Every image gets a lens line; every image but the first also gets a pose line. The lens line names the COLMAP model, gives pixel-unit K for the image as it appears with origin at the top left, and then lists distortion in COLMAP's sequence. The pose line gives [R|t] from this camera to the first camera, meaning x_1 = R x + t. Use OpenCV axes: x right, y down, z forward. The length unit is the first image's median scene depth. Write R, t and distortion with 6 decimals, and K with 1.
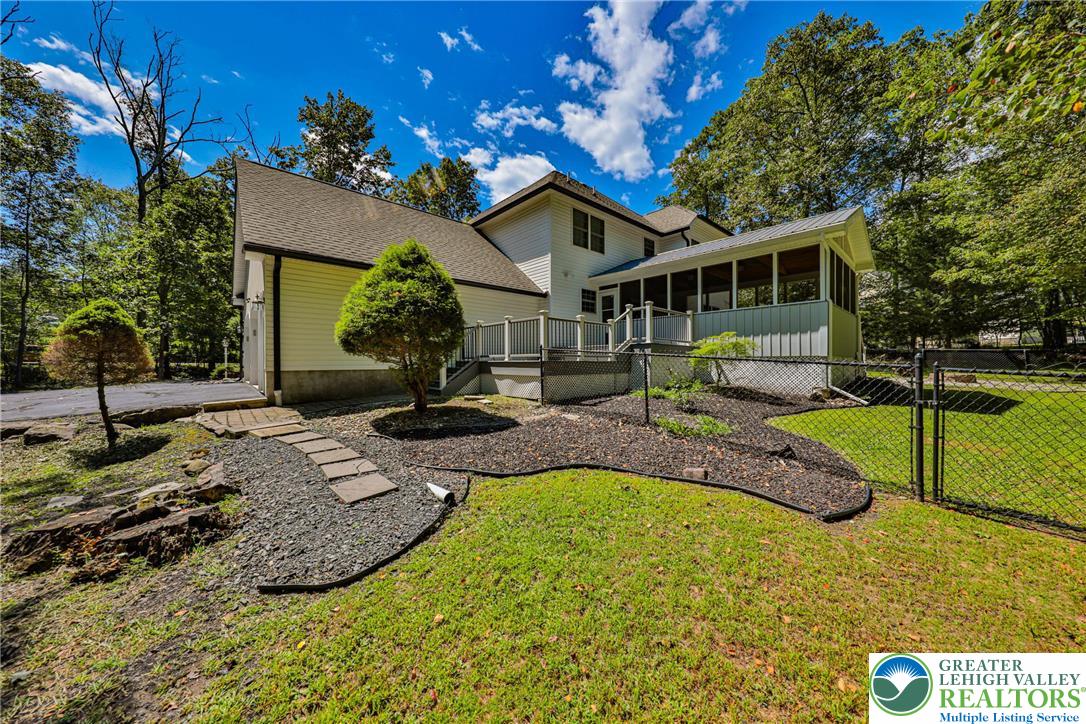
lens RADIAL K [[359.0, 0, 543.0], [0, 359.0, 362.0], [0, 0, 1]] dist [0.007396, -0.004683]
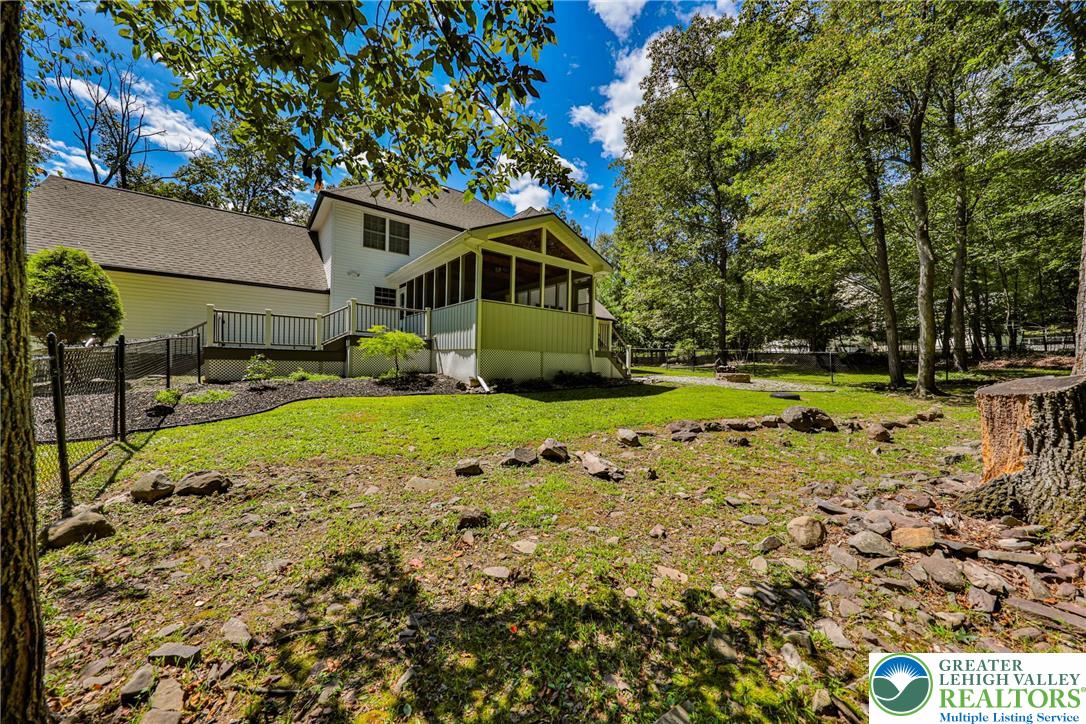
lens RADIAL K [[359.0, 0, 543.0], [0, 359.0, 362.0], [0, 0, 1]] dist [0.007396, -0.004683]
pose [[0.997152, 0.025515, -0.070970, 1.075238], [-0.024975, 0.999652, 0.008490, 0.007645], [0.071162, -0.006694, 0.997442, -0.101358]]
